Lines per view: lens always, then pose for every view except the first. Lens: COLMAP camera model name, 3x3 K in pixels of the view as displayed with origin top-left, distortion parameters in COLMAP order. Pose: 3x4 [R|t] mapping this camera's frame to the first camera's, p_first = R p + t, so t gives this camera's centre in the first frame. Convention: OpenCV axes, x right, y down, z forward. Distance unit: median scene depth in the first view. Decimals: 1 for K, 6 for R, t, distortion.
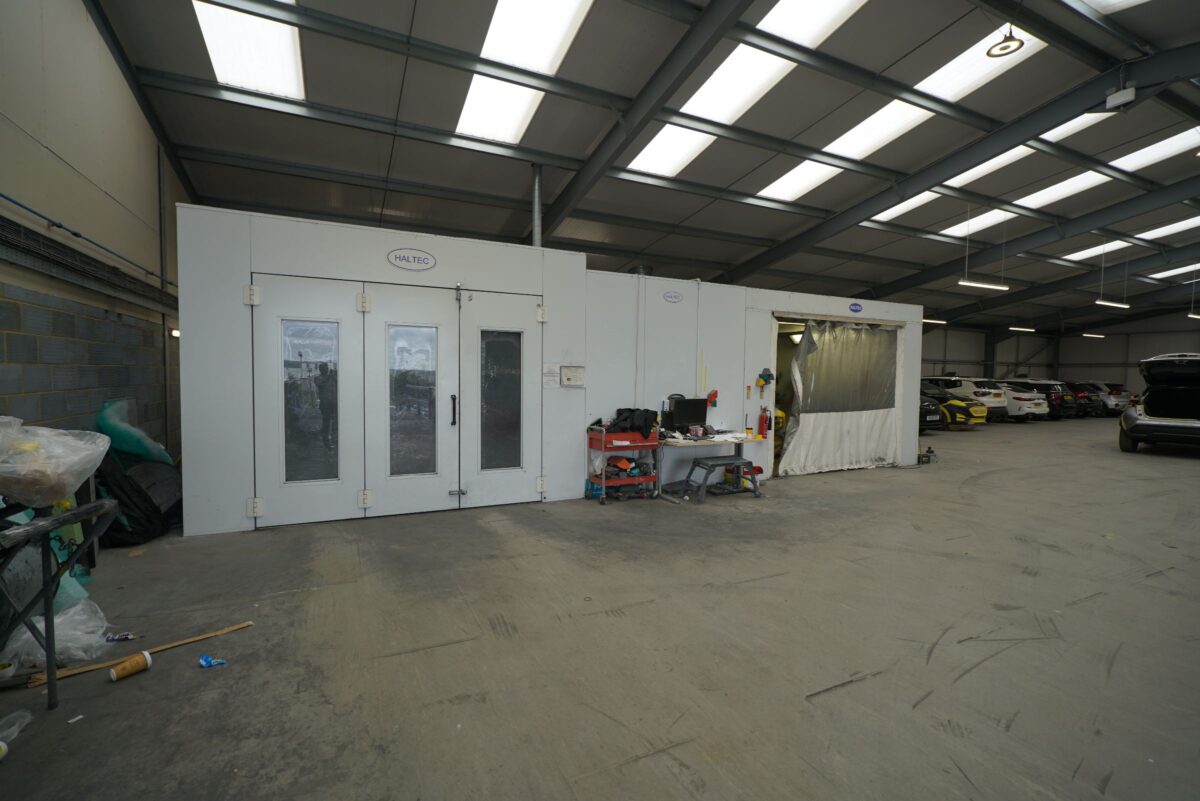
lens RADIAL K [[531.3, 0, 599.0], [0, 531.3, 399.4], [0, 0, 1]] dist [-0.014270, 0.004625]
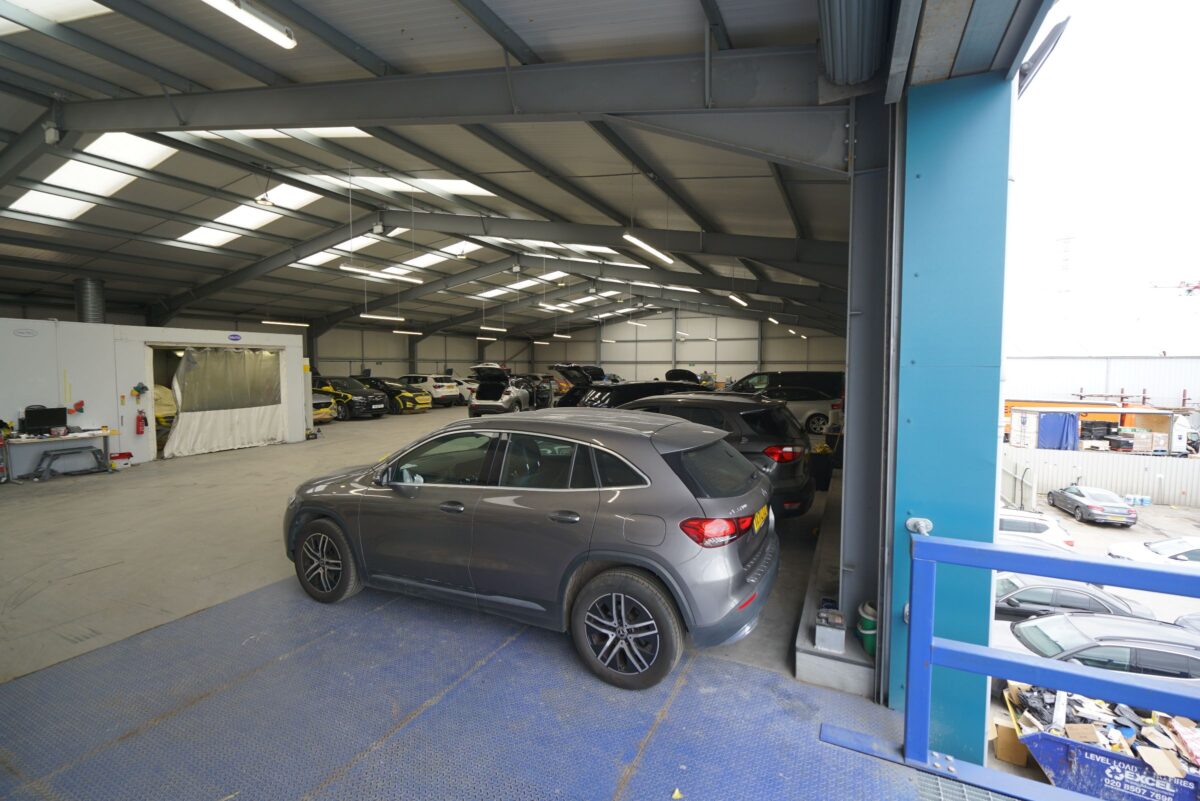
lens RADIAL K [[531.3, 0, 607.1], [0, 531.3, 402.5], [0, 0, 1]] dist [-0.014270, 0.004625]
pose [[0.772592, -0.053018, 0.632685, 0.337264], [0.036697, 0.998570, 0.038867, -0.012603], [-0.633841, -0.006811, 0.773433, -0.751313]]
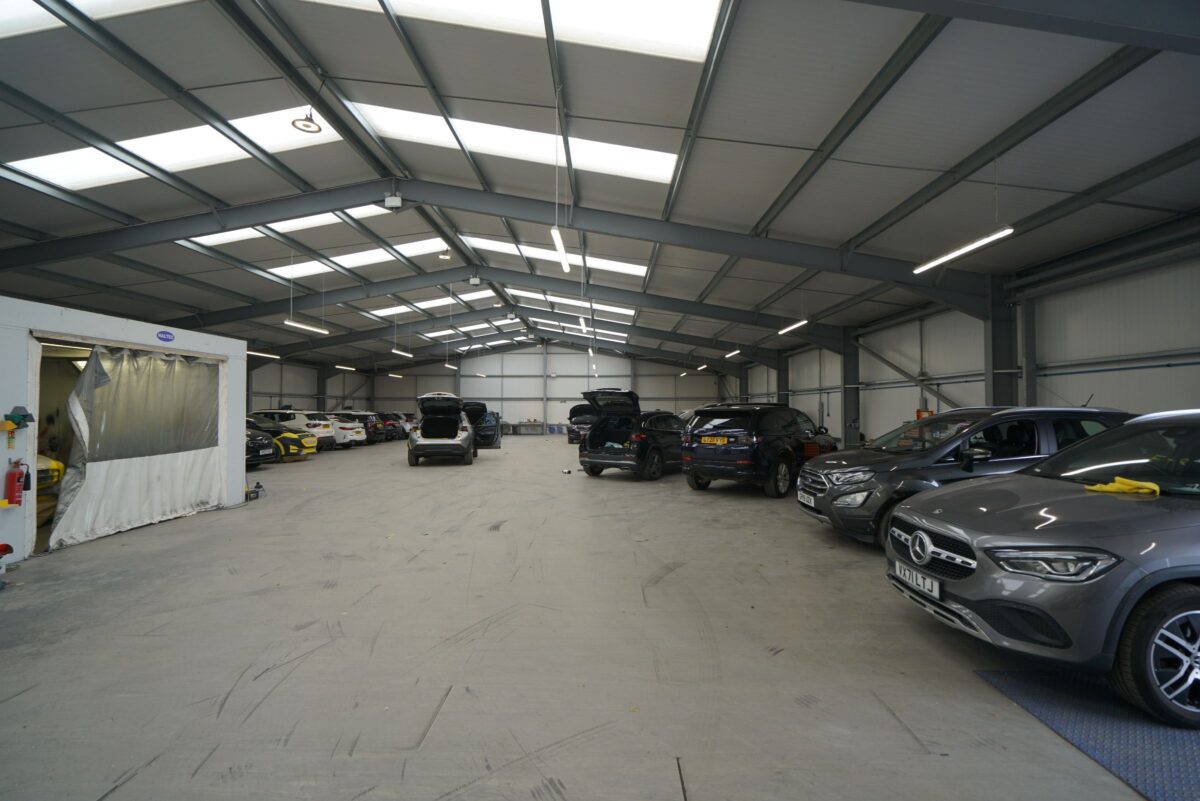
lens RADIAL K [[531.3, 0, 600.2], [0, 531.3, 399.0], [0, 0, 1]] dist [-0.014270, 0.004625]
pose [[0.443246, 0.004944, 0.896386, 0.019291], [0.048870, 0.998364, -0.029672, -0.006818], [-0.895067, 0.056959, 0.442280, -0.028579]]
